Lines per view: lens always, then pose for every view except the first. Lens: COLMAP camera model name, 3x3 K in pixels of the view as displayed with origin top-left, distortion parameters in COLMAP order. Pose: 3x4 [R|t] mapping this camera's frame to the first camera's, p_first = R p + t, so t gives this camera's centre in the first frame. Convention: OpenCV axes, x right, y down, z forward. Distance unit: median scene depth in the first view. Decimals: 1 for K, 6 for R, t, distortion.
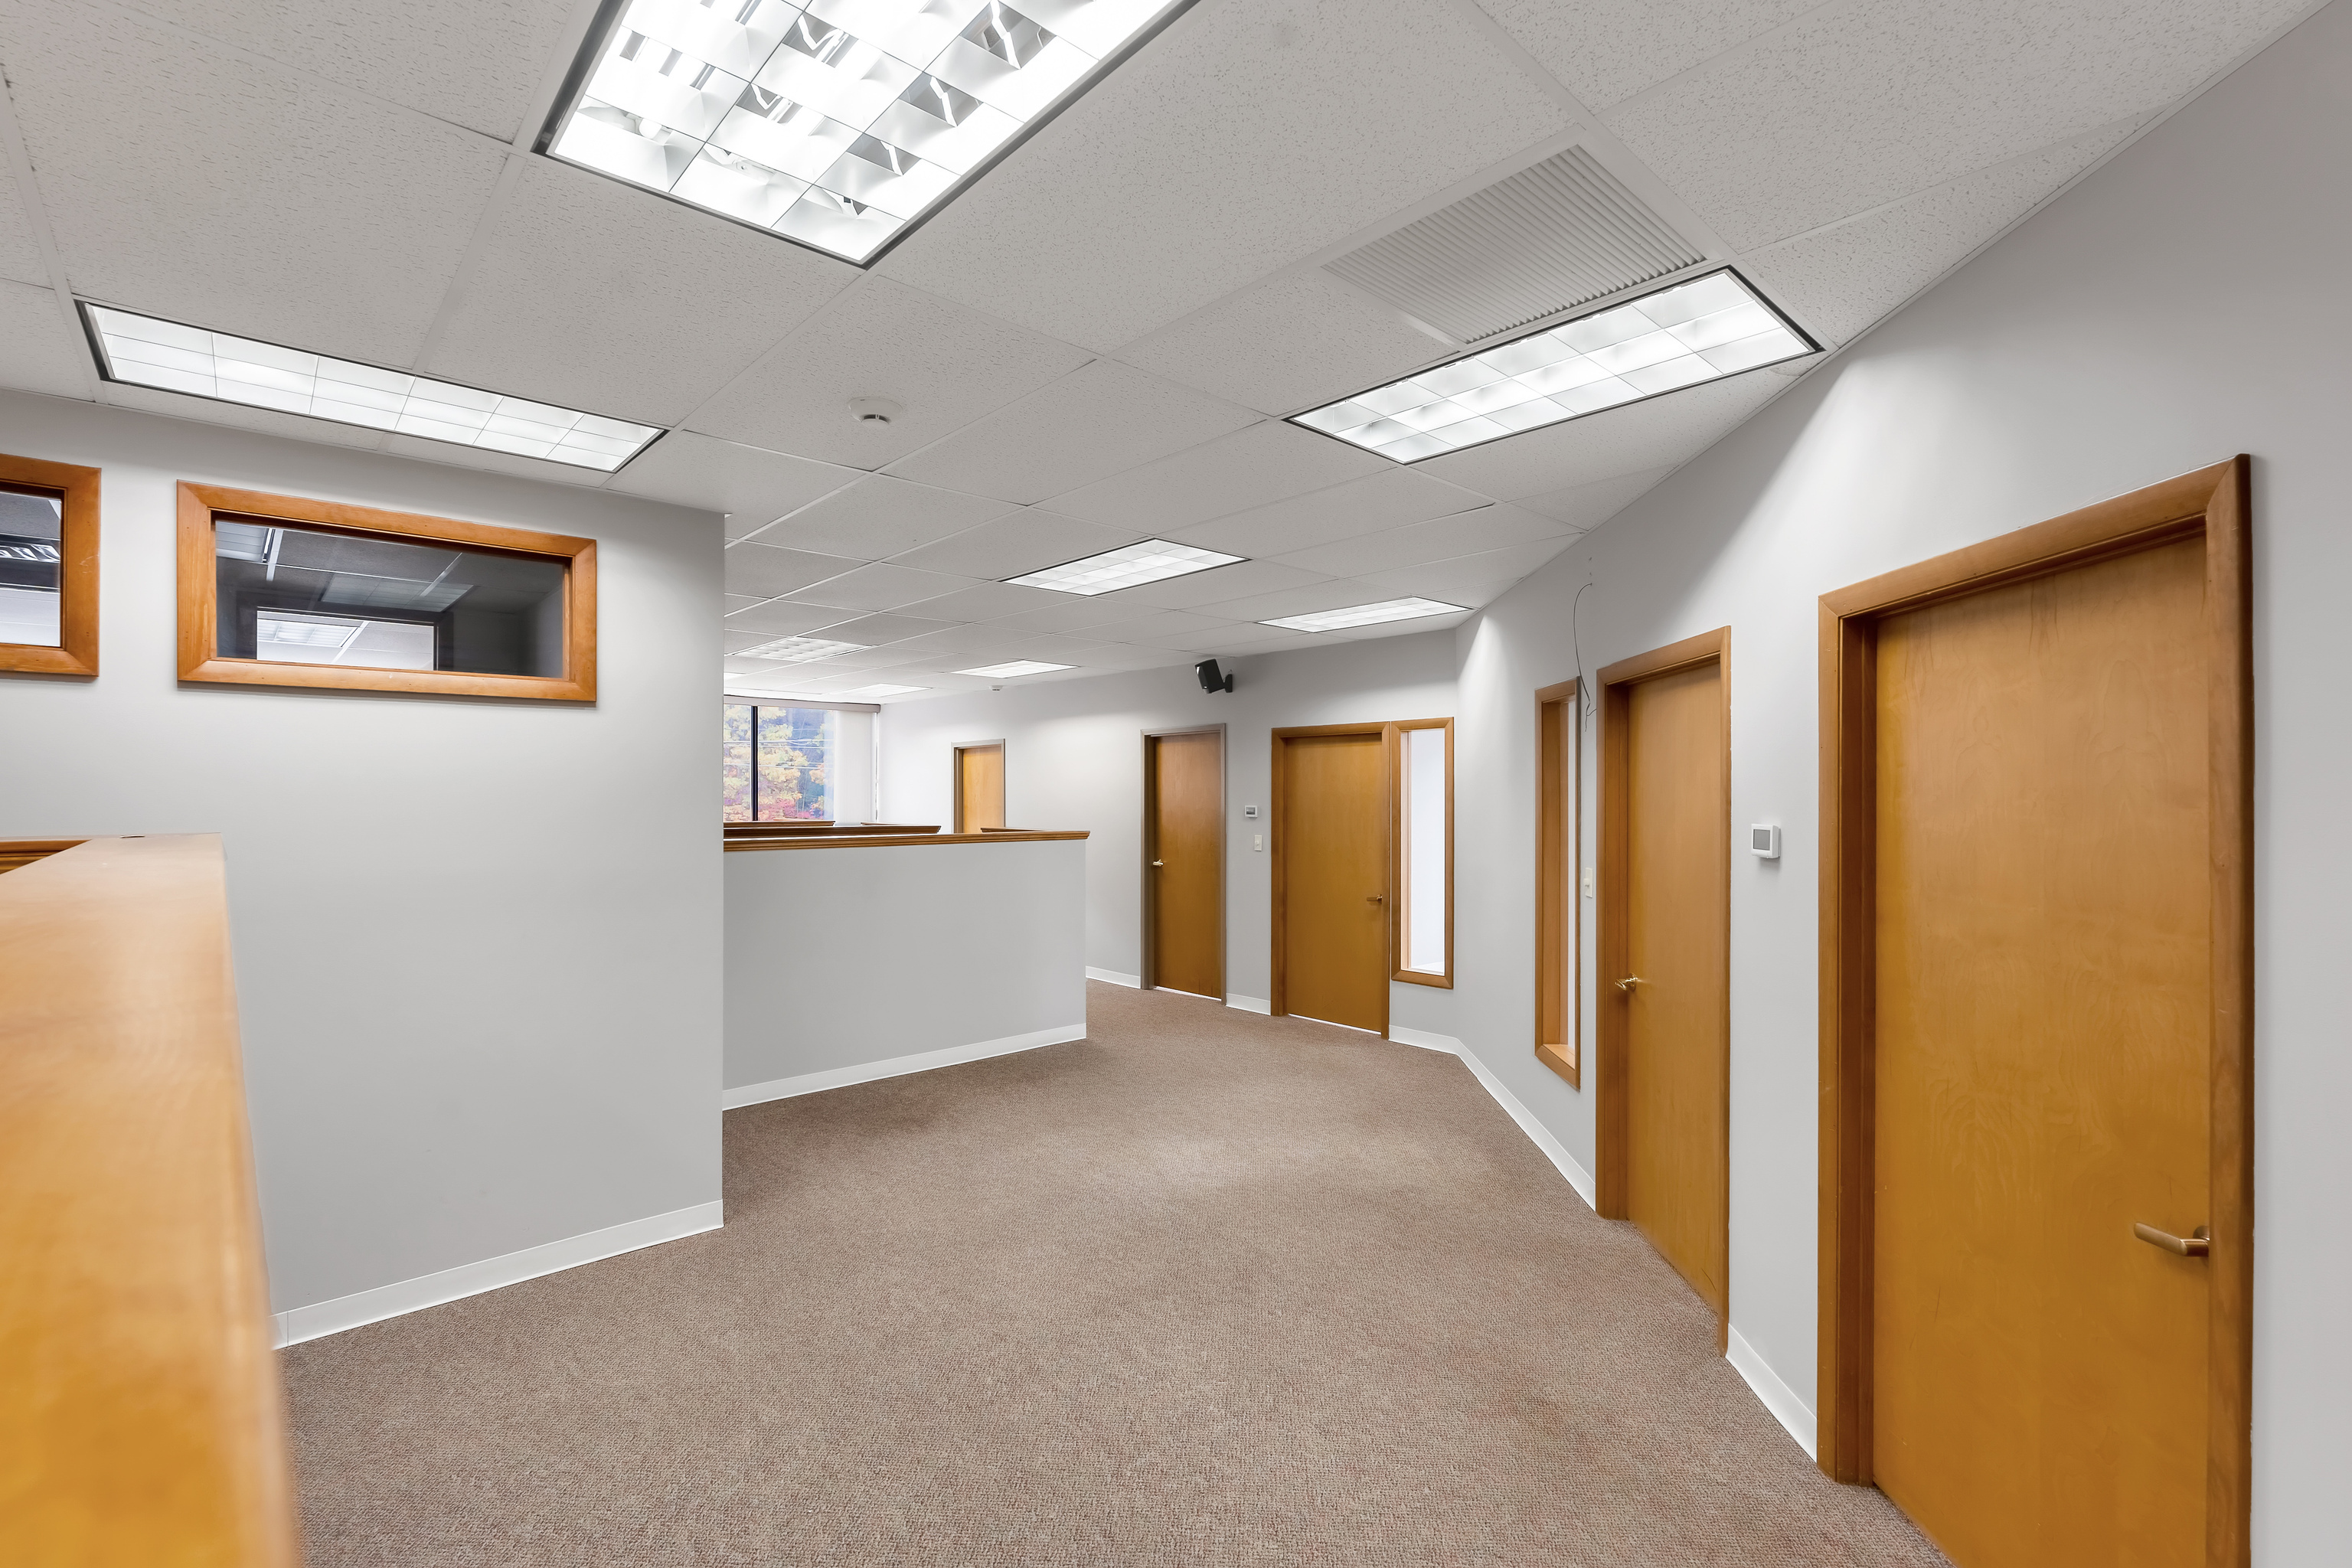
lens RADIAL K [[1052.9, 0, 1176.0], [0, 1052.9, 784.0], [0, 0, 1]] dist [-0.002022, -0.000596]
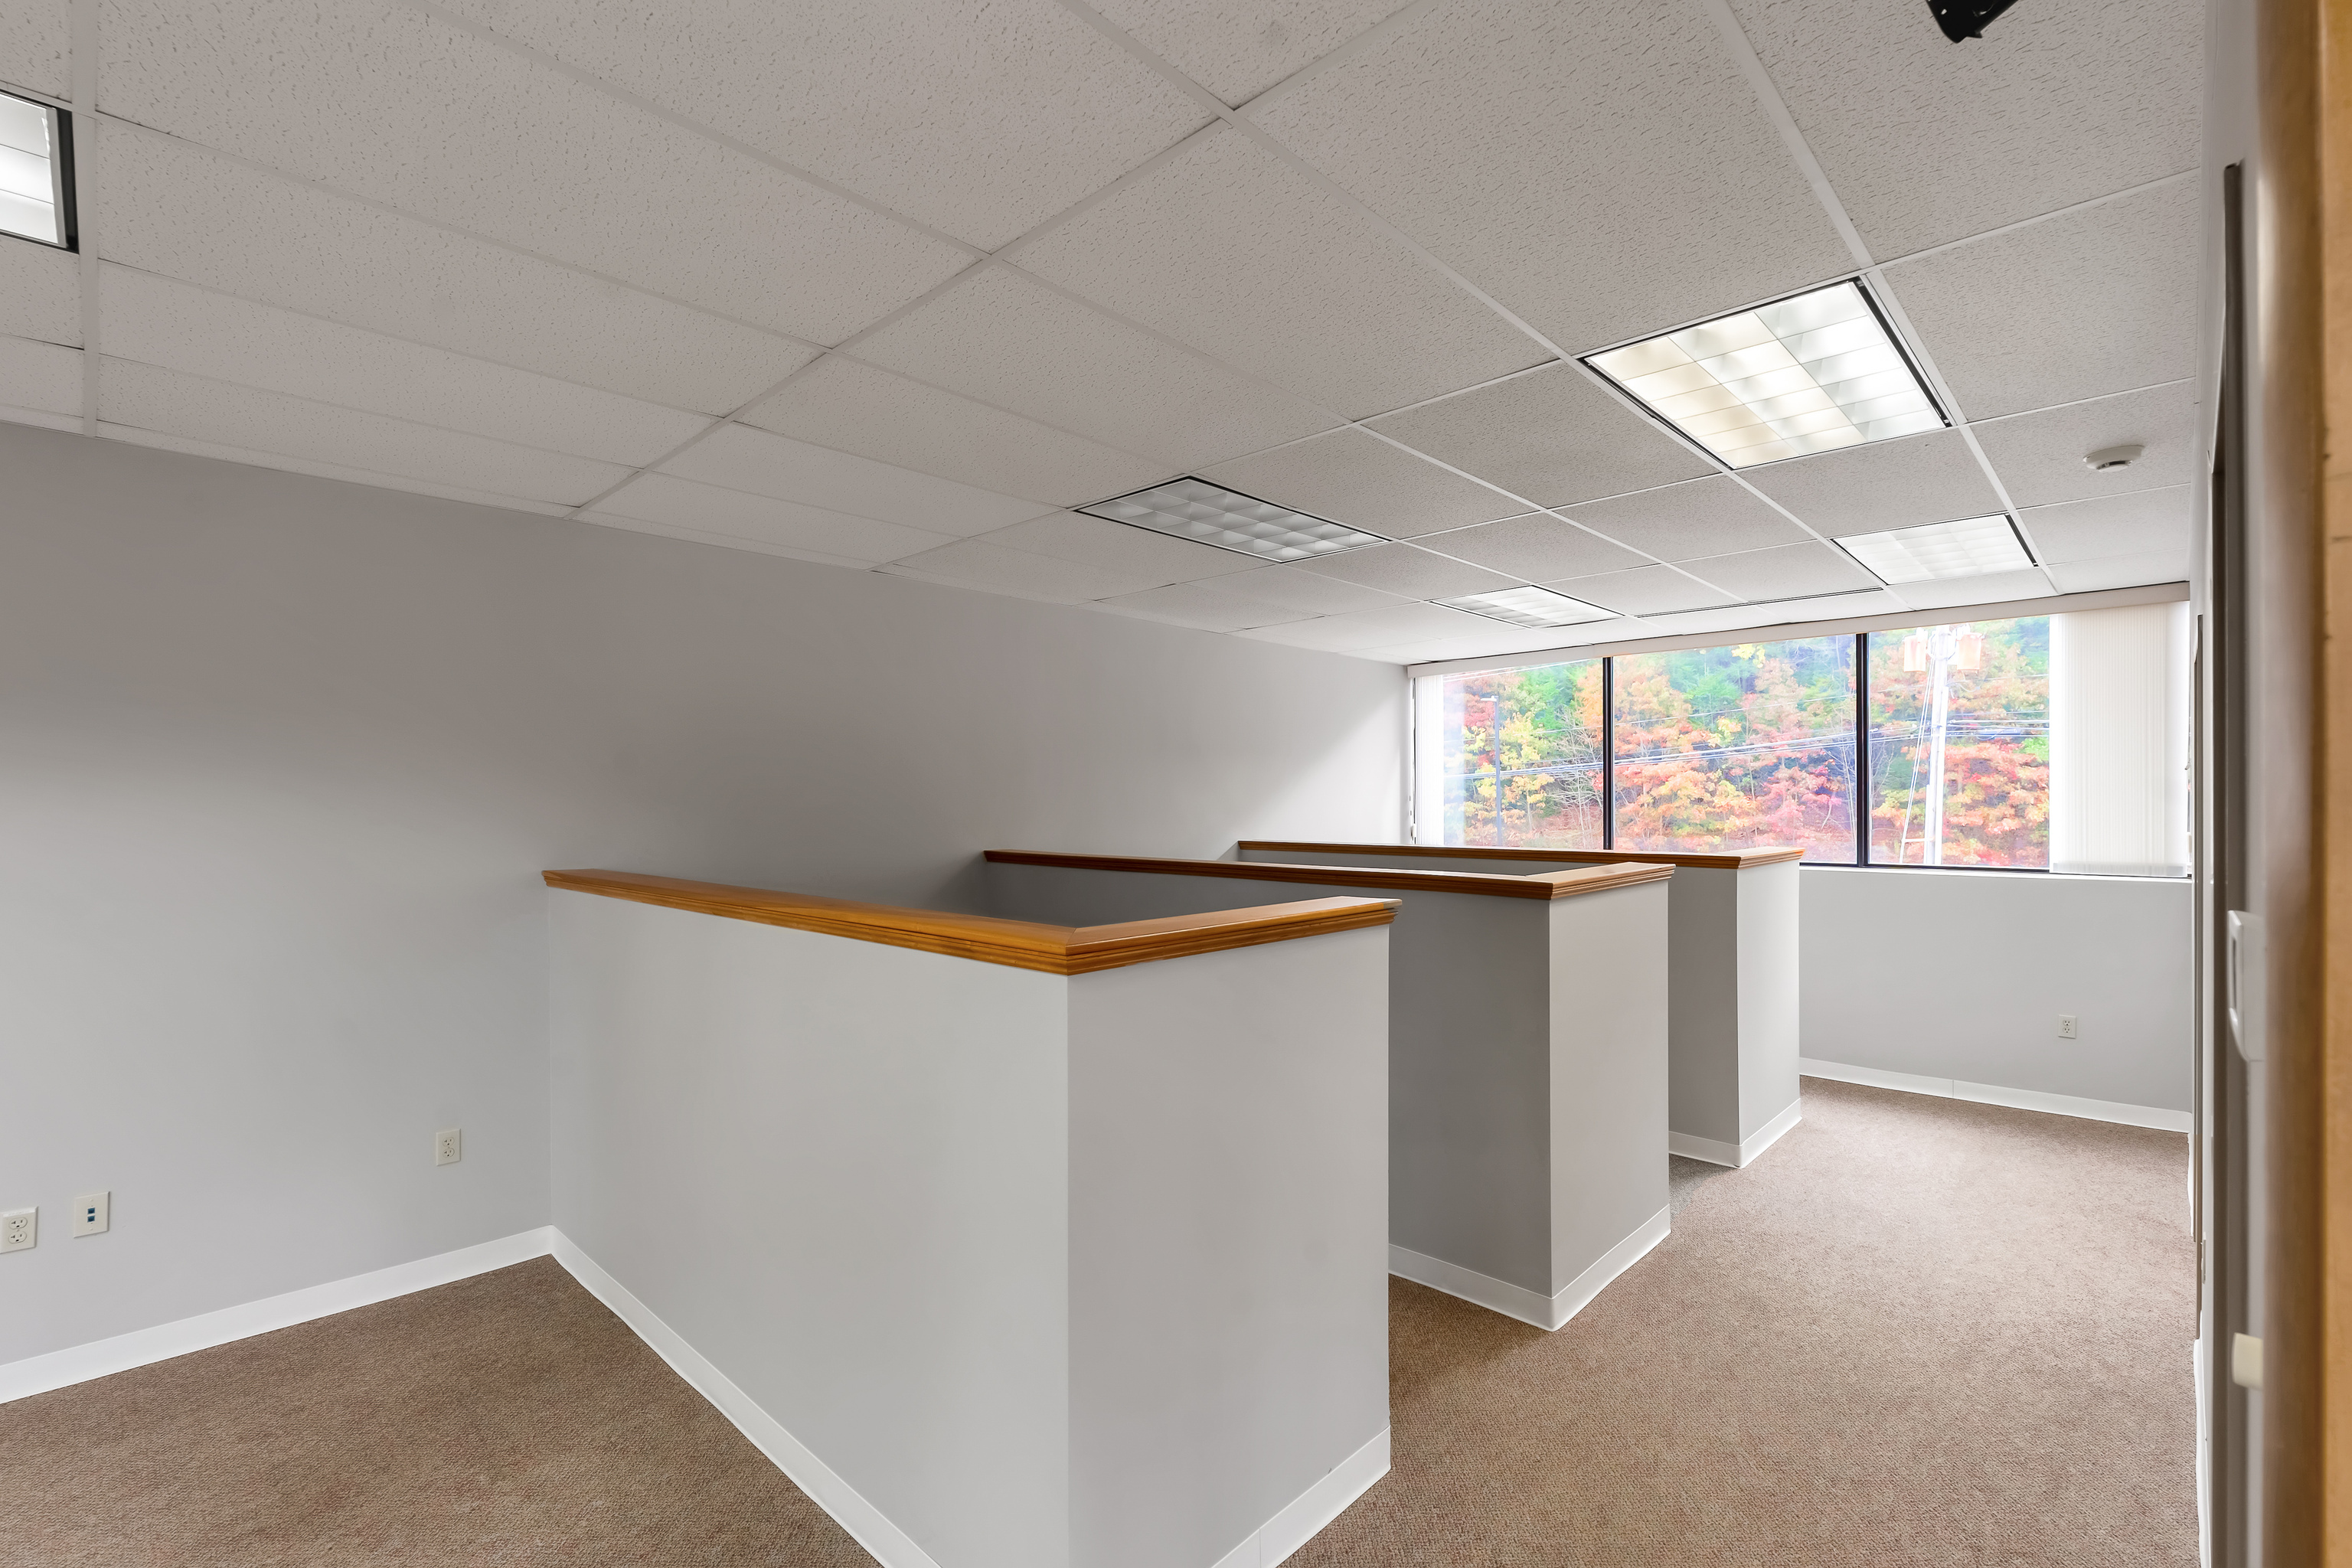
lens RADIAL K [[1052.9, 0, 1176.0], [0, 1052.9, 784.0], [0, 0, 1]] dist [-0.002022, -0.000596]
pose [[0.065808, -0.008974, -0.997792, 0.226643], [0.009086, 0.999923, -0.008394, 0.007139], [0.997791, -0.008513, 0.065885, 1.290503]]
